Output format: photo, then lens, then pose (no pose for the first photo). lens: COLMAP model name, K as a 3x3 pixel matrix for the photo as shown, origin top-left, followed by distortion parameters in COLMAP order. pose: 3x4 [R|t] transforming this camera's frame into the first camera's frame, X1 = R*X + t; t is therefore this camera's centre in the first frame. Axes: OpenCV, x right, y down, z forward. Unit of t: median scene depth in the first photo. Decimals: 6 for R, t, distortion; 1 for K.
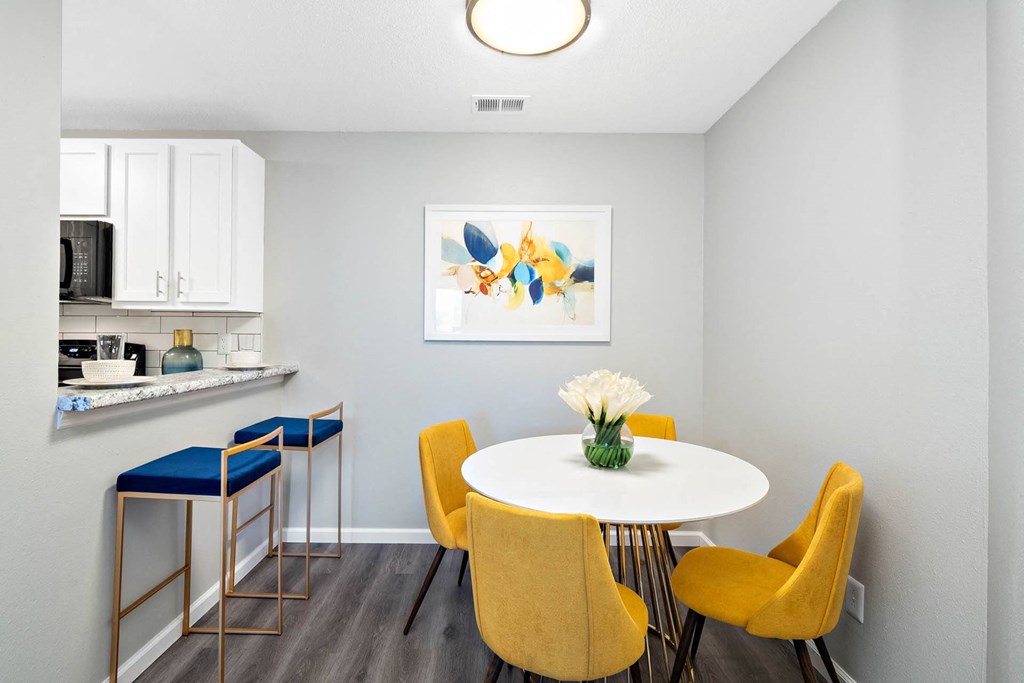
lens RADIAL K [[491.9, 0, 512.0], [0, 491.9, 341.5], [0, 0, 1]] dist [-0.001895, -0.000029]
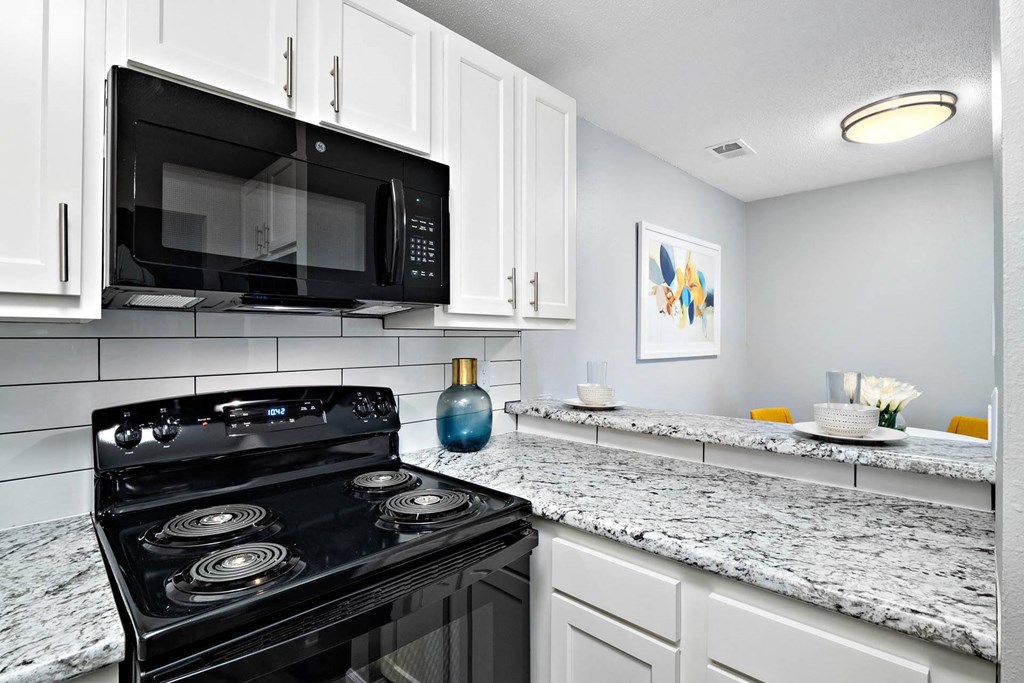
lens RADIAL K [[491.9, 0, 512.0], [0, 491.9, 341.5], [0, 0, 1]] dist [-0.001895, -0.000029]
pose [[0.703639, -0.012003, 0.710456, -1.157291], [0.015336, 0.999881, 0.001704, -0.050017], [-0.710392, 0.009696, 0.703740, 0.553751]]
